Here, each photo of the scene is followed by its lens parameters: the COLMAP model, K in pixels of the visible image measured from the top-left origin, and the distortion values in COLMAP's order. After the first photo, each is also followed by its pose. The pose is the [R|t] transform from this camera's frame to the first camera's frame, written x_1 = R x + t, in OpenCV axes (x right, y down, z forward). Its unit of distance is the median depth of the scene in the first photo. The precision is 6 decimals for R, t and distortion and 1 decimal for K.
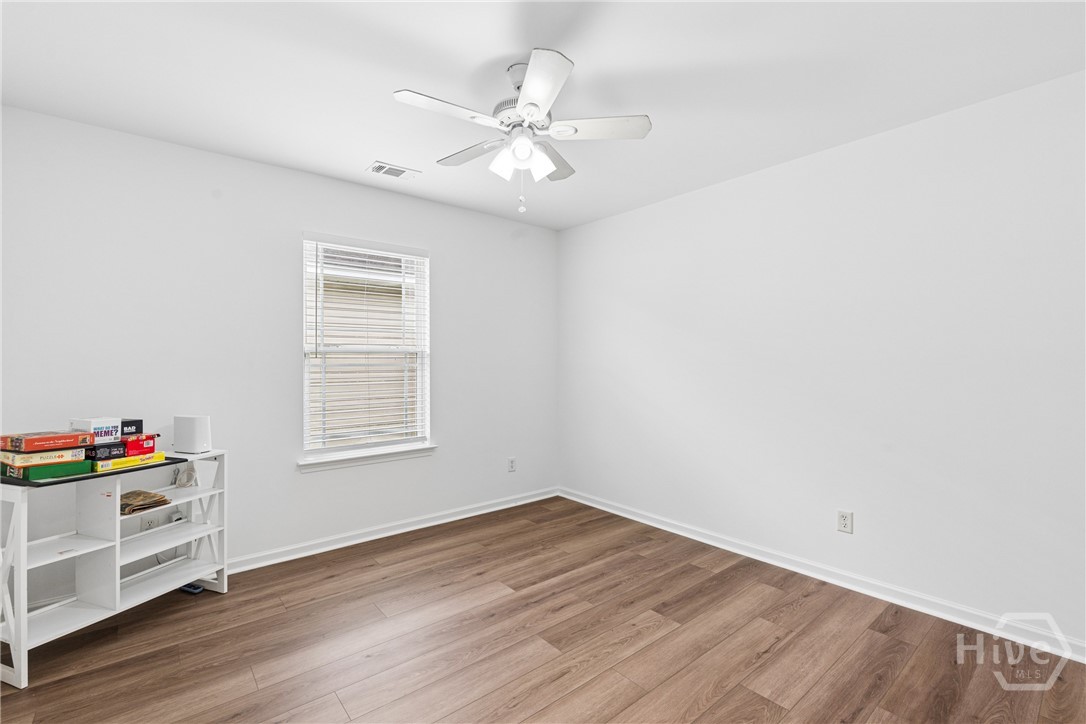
lens RADIAL K [[481.3, 0, 546.9], [0, 481.3, 362.1], [0, 0, 1]] dist [-0.005301, 0.000257]
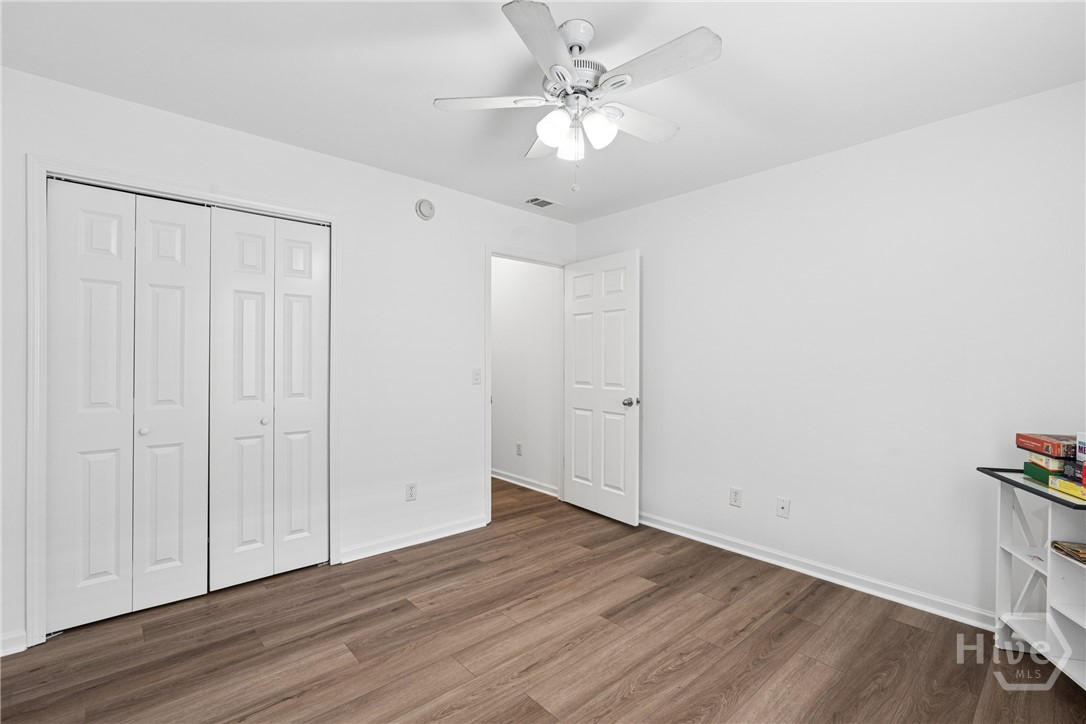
lens RADIAL K [[481.3, 0, 543.0], [0, 481.3, 360.7], [0, 0, 1]] dist [-0.005301, 0.000257]
pose [[-0.999550, -0.008346, -0.028806, 0.033751], [-0.008434, 0.999960, 0.002923, -0.002152], [0.028780, 0.003165, -0.999581, 2.008264]]
